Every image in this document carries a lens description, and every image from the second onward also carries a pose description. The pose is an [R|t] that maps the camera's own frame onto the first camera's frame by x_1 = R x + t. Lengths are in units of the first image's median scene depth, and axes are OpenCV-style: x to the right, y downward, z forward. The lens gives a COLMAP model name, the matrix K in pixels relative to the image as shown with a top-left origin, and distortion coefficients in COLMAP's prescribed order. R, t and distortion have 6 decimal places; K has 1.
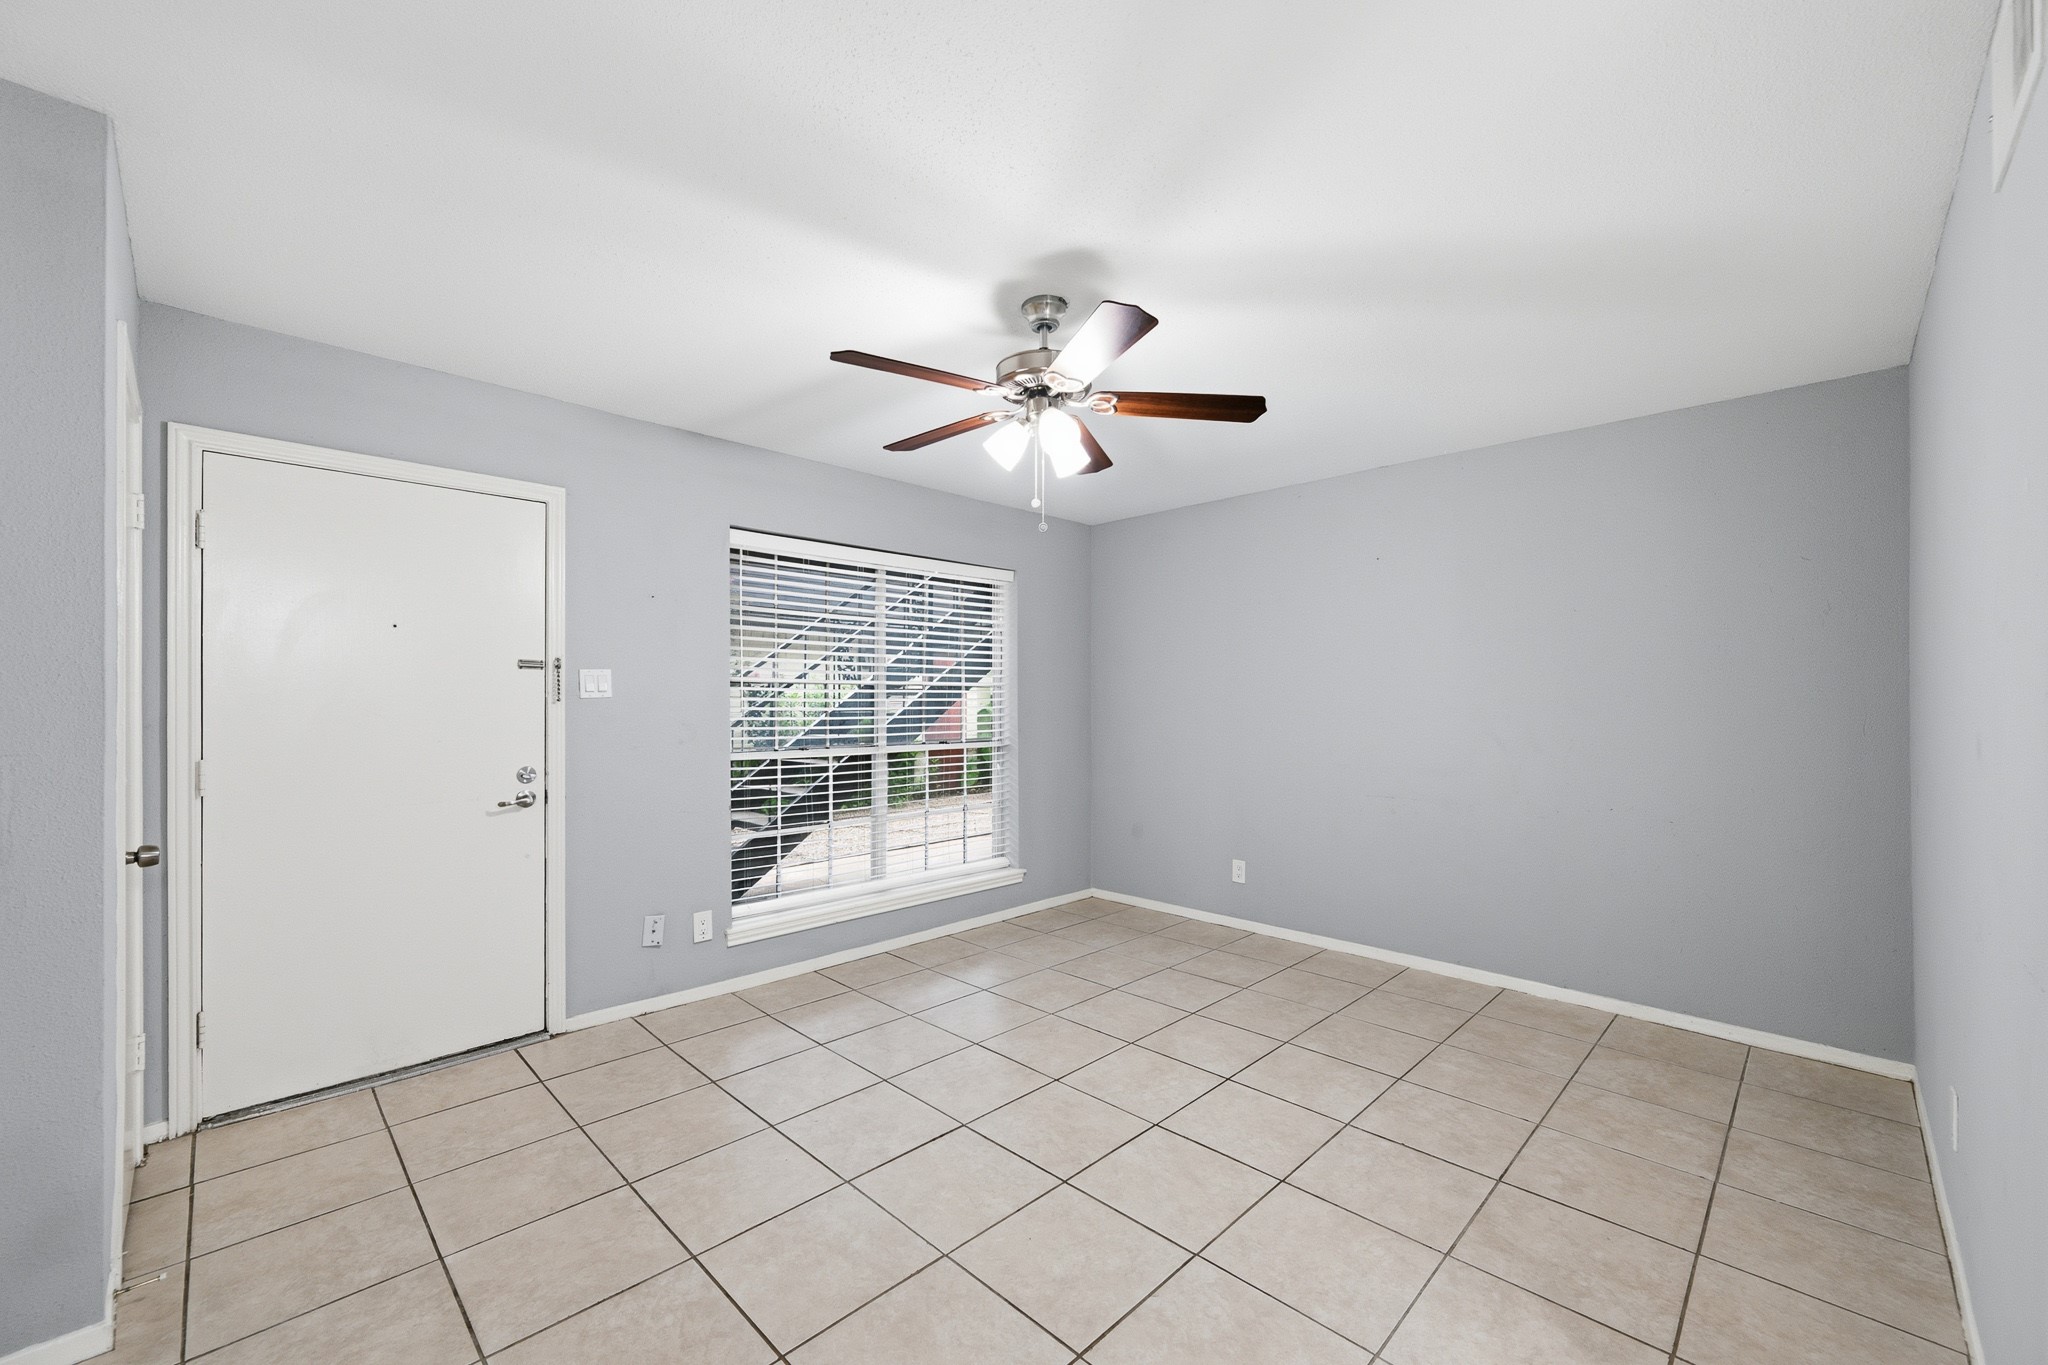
lens RADIAL K [[808.9, 0, 1031.3], [0, 808.9, 706.3], [0, 0, 1]] dist [-0.001042, 0.000035]
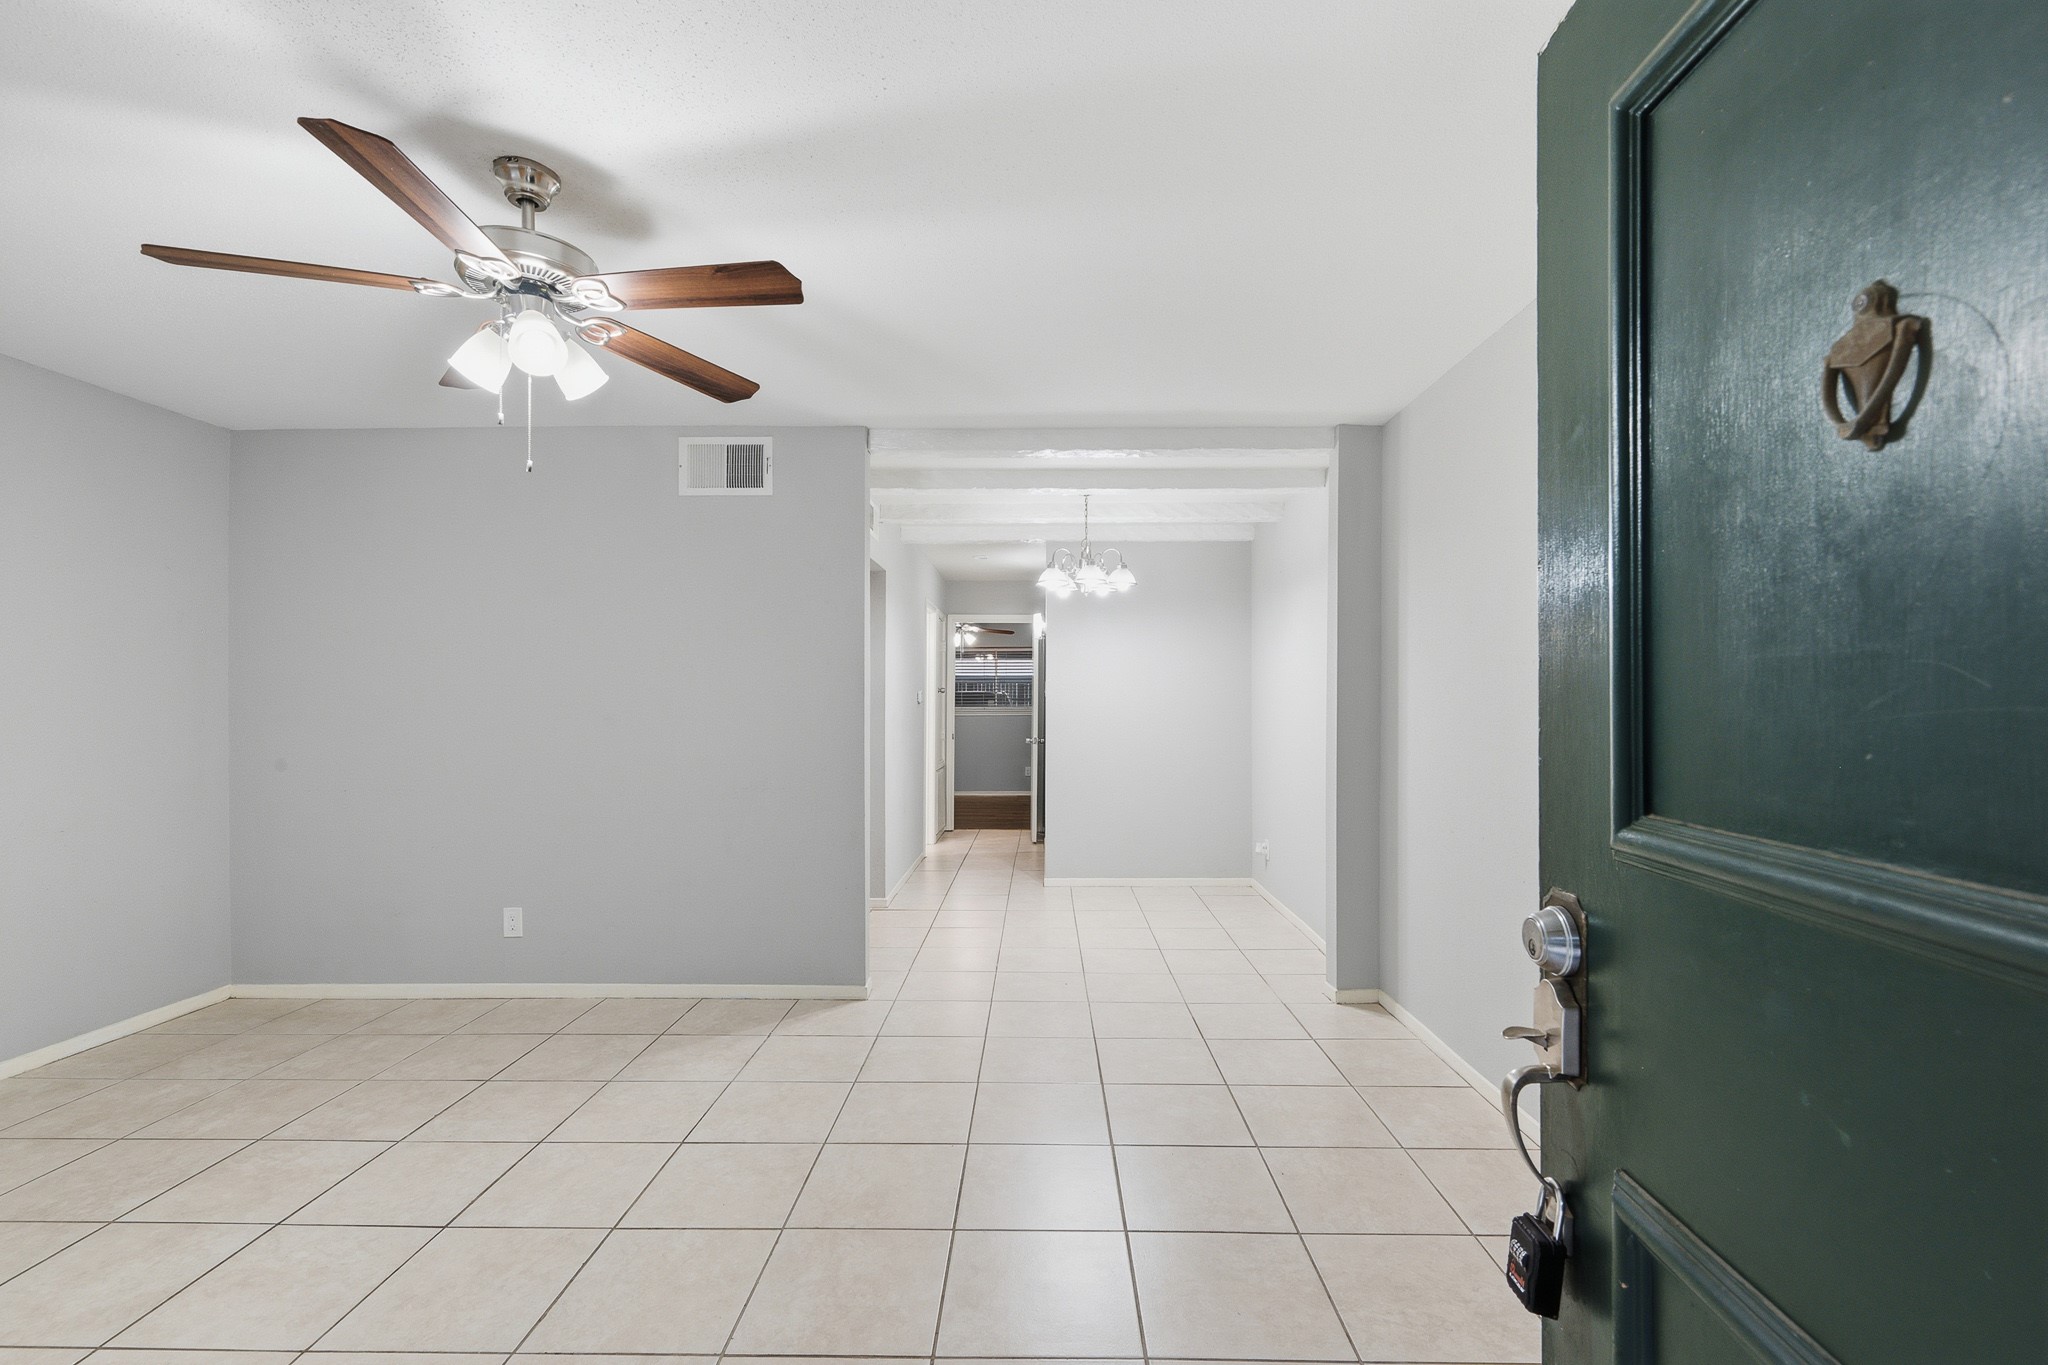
lens RADIAL K [[918.8, 0, 1022.4], [0, 918.8, 695.3], [0, 0, 1]] dist [-0.000533, -0.000064]
pose [[-0.681711, 0.001231, 0.731620, -0.906369], [0.008269, 0.999948, 0.006023, -0.005763], [-0.731575, 0.010156, -0.681686, 1.210764]]
